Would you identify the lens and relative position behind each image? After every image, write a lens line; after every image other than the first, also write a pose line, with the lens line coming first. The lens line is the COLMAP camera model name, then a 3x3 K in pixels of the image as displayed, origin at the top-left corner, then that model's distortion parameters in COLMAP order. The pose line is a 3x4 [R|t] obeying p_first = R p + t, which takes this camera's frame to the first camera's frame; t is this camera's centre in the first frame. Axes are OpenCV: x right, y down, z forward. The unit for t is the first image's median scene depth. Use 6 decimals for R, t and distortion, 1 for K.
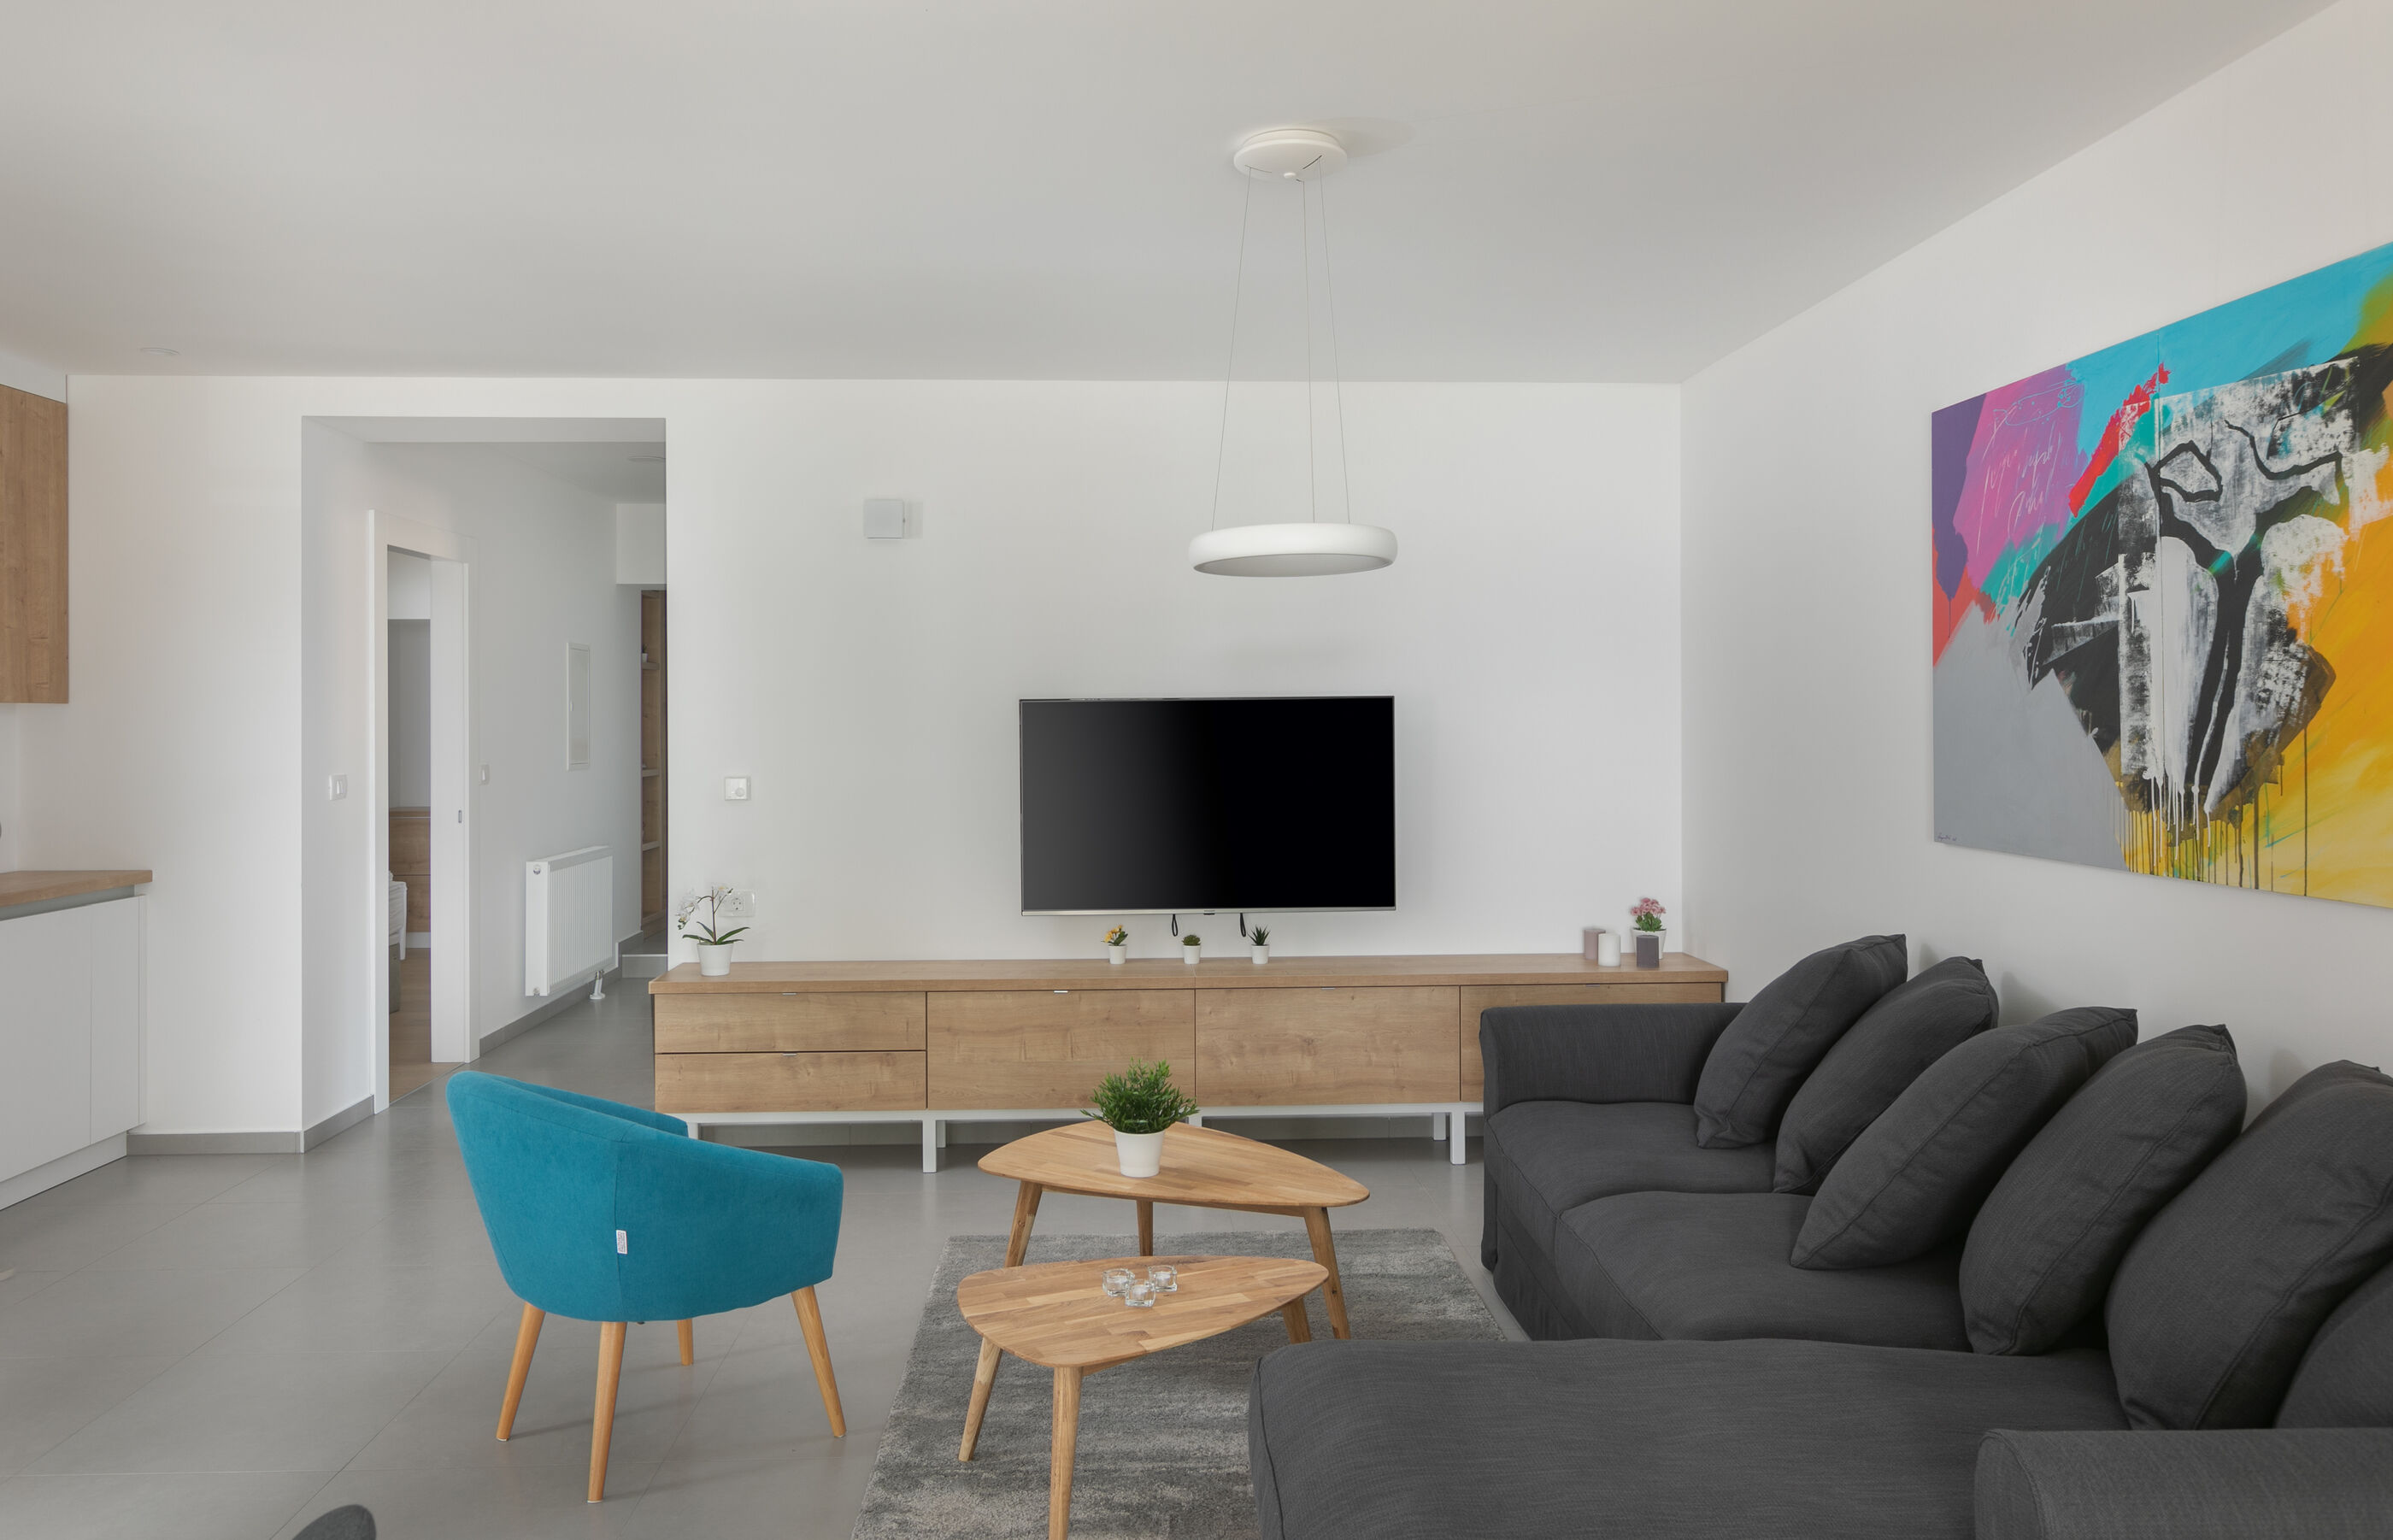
lens RADIAL K [[1657.9, 0, 1179.3], [0, 1657.9, 726.1], [0, 0, 1]] dist [-0.005273, -0.002243]
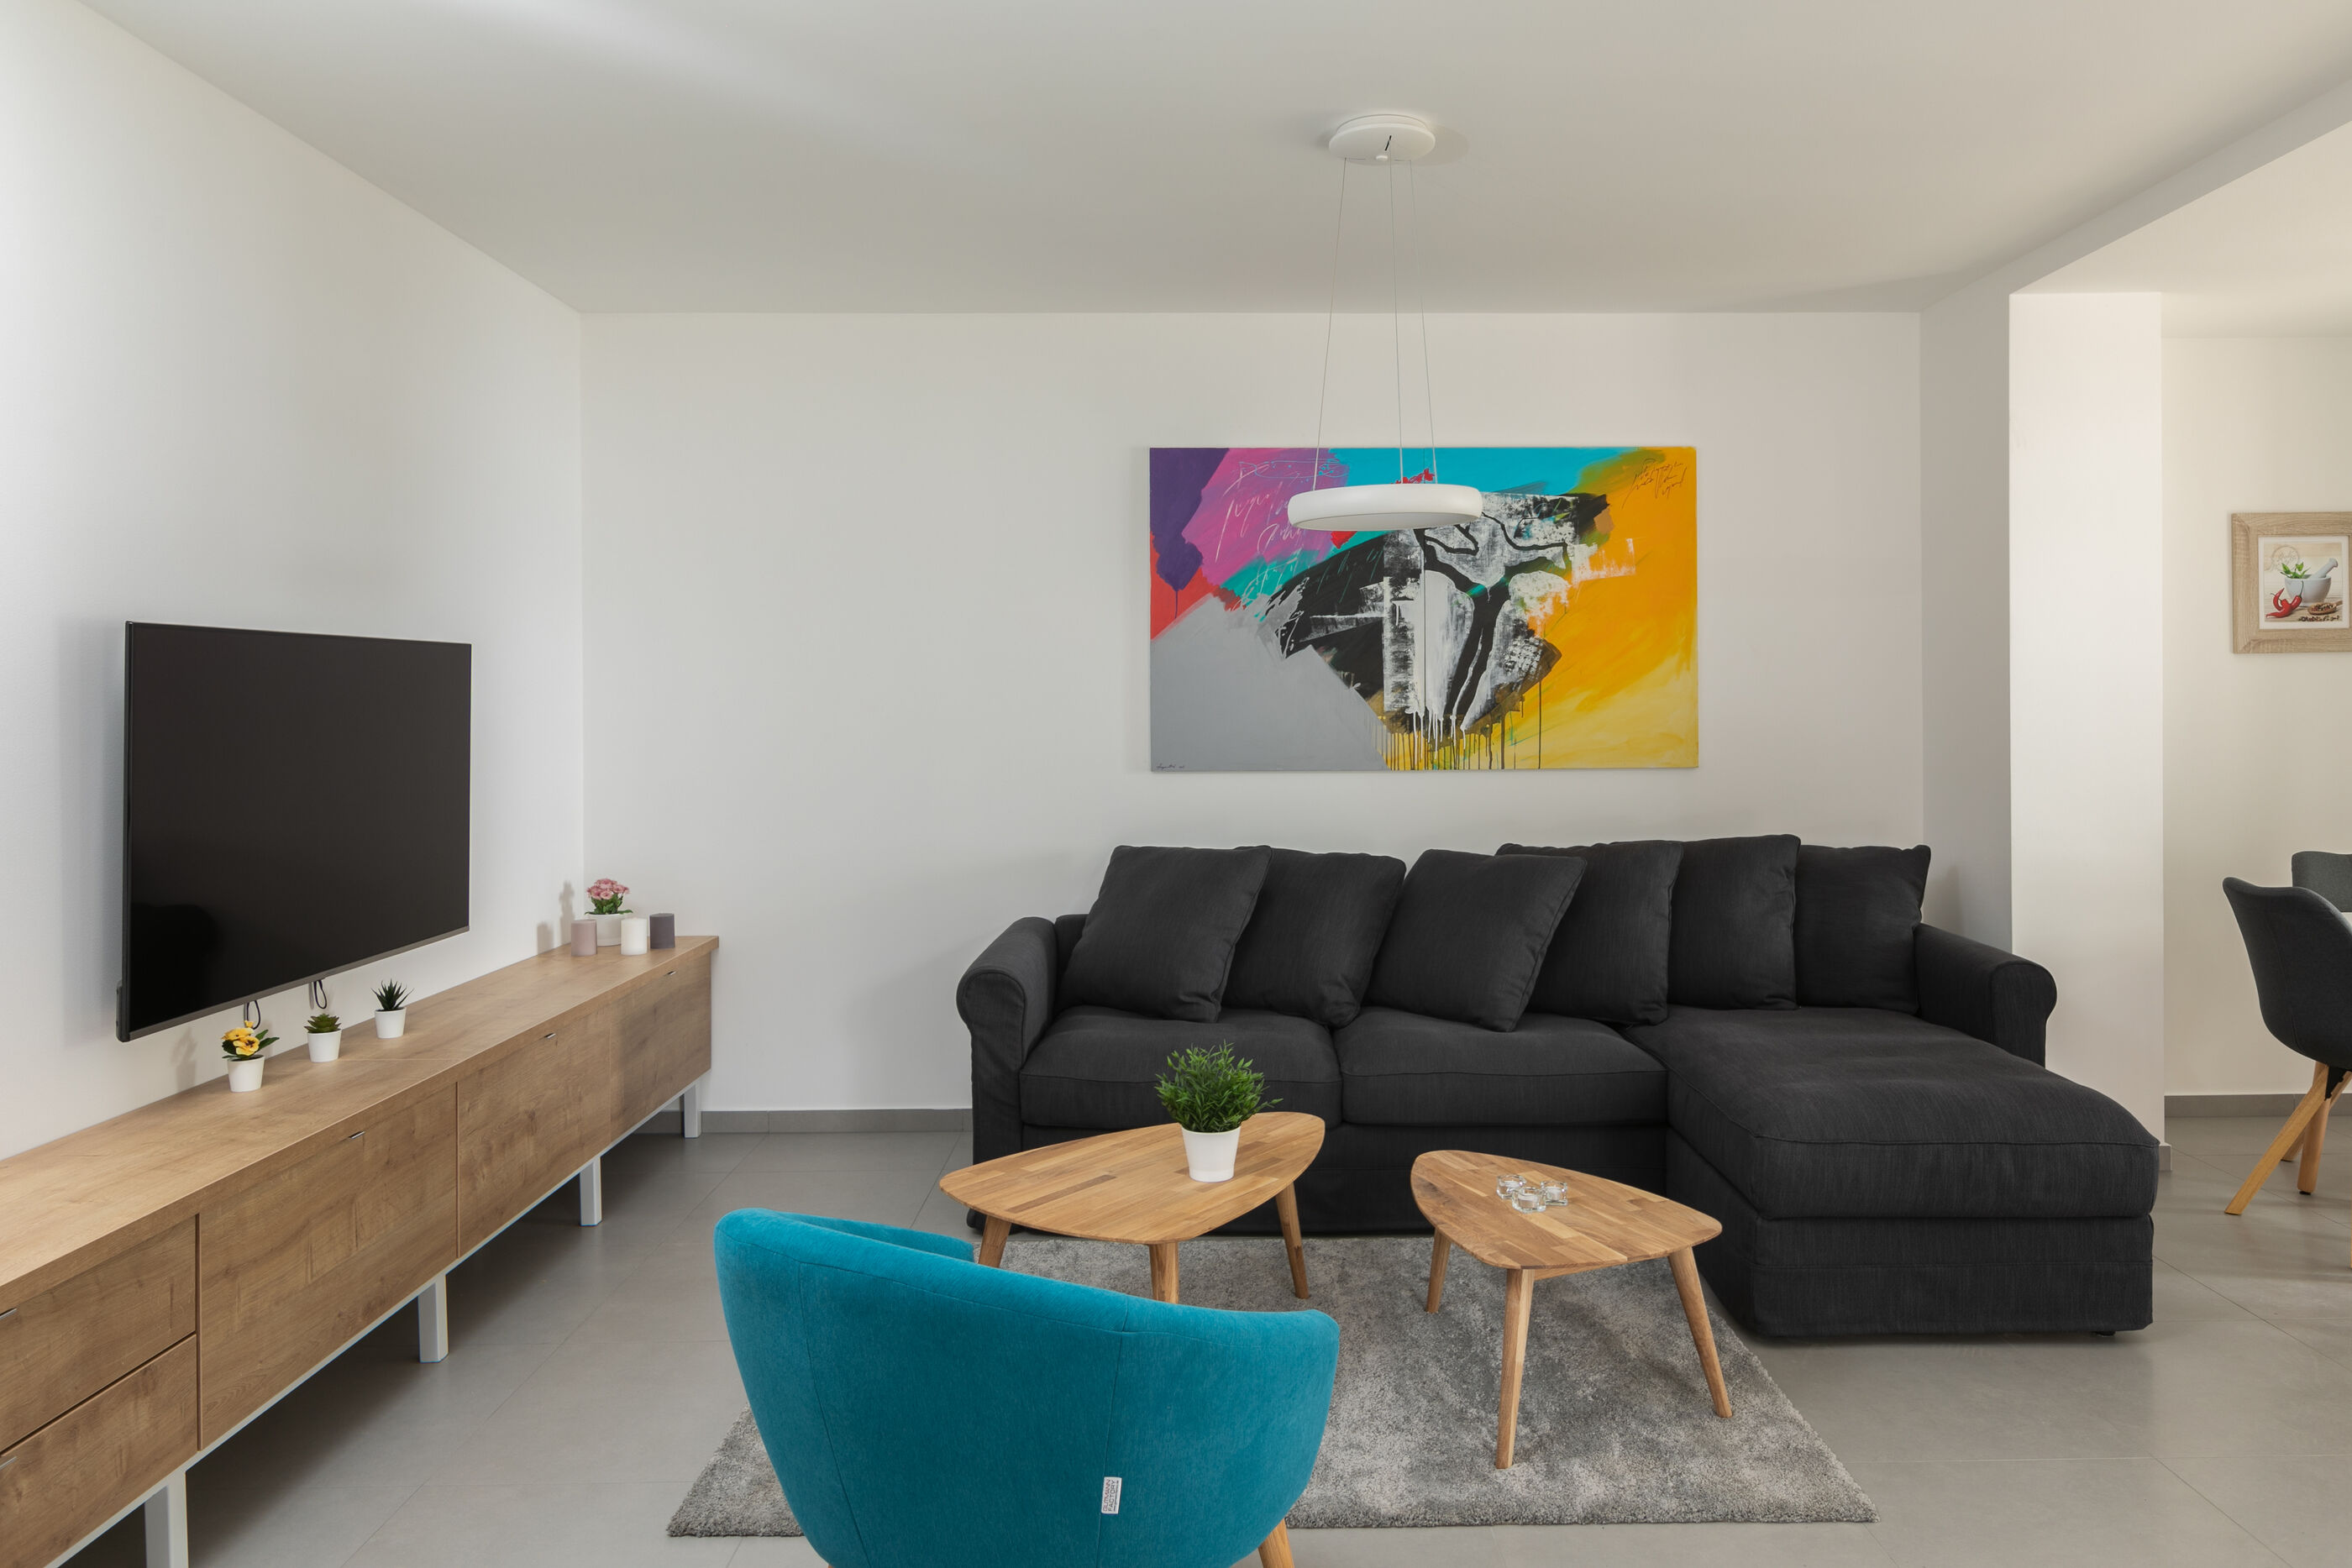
lens RADIAL K [[1590.3, 0, 1226.3], [0, 1590.3, 696.1], [0, 0, 1]] dist [0.001623, 0.000918]
pose [[0.026860, 0.005936, 0.999622, -1.082927], [0.009593, 0.999935, -0.006195, 0.023934], [-0.999593, 0.009756, 0.026801, 1.203251]]
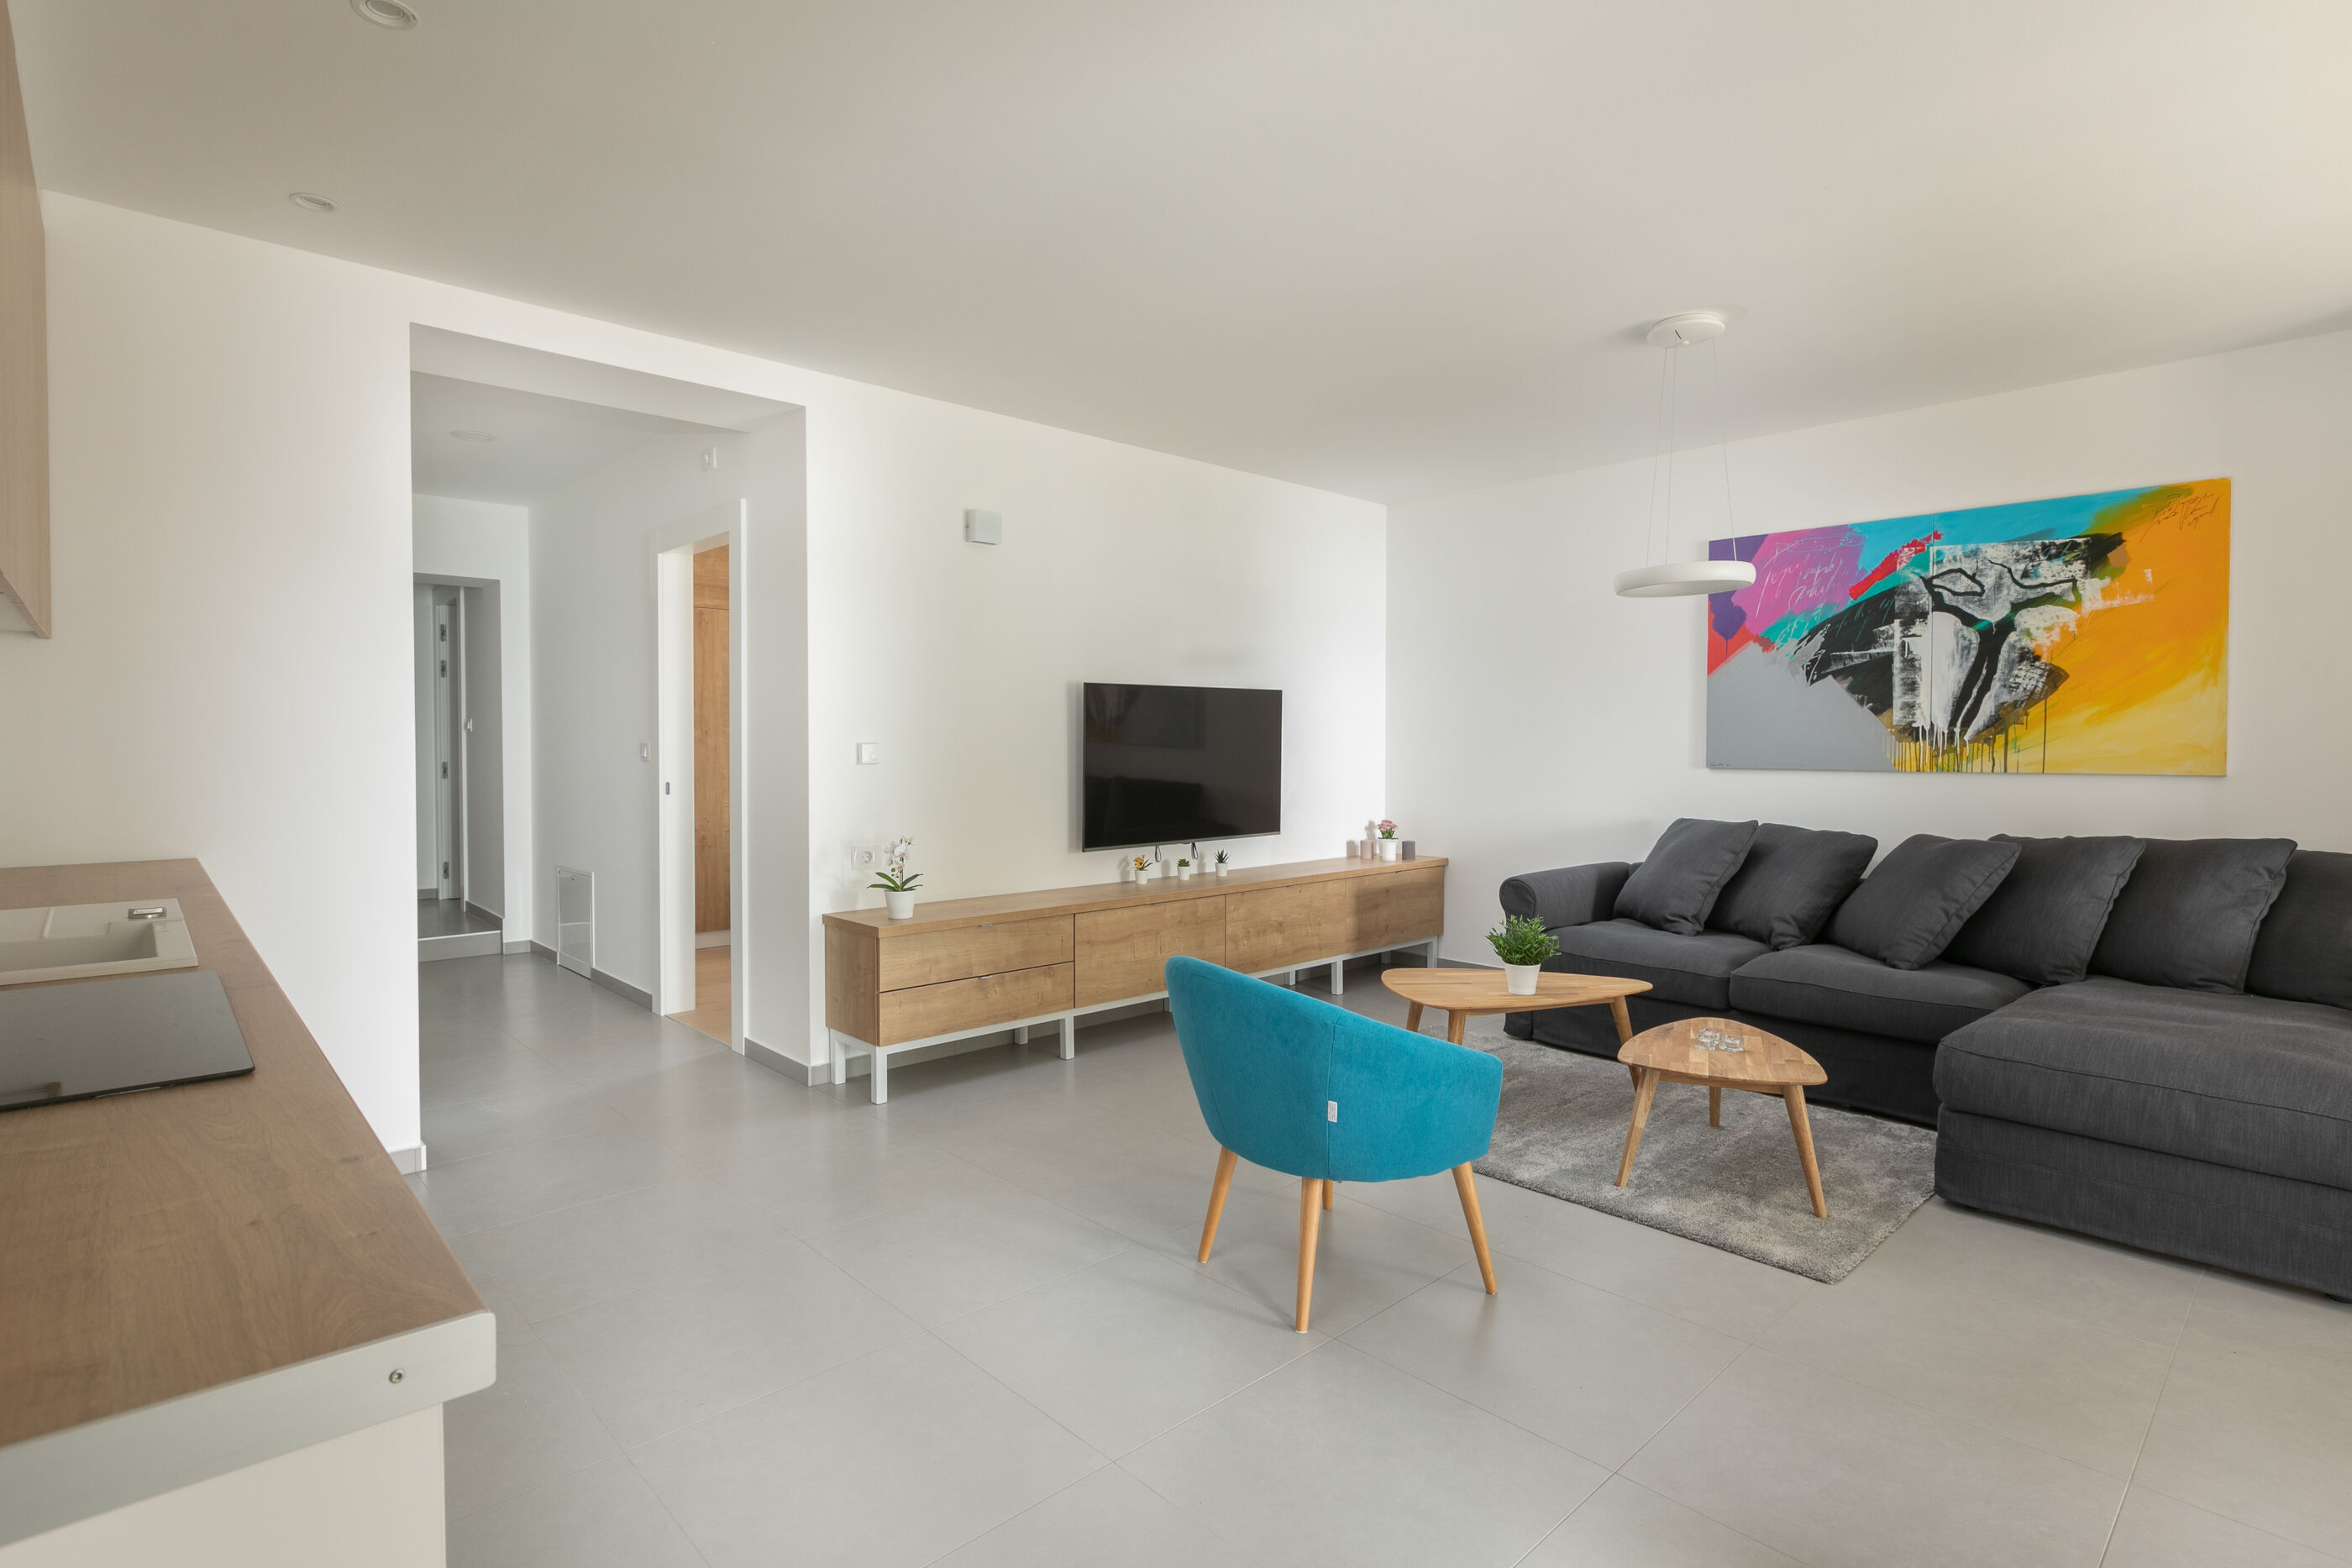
lens RADIAL K [[1148.0, 0, 1163.9], [0, 1148.0, 770.7], [0, 0, 1]] dist [-0.002191, -0.000258]
pose [[0.761534, -0.012234, 0.648010, -1.155884], [-0.000786, 0.999804, 0.019799, 0.063412], [-0.648125, -0.015587, 0.761375, 0.533620]]
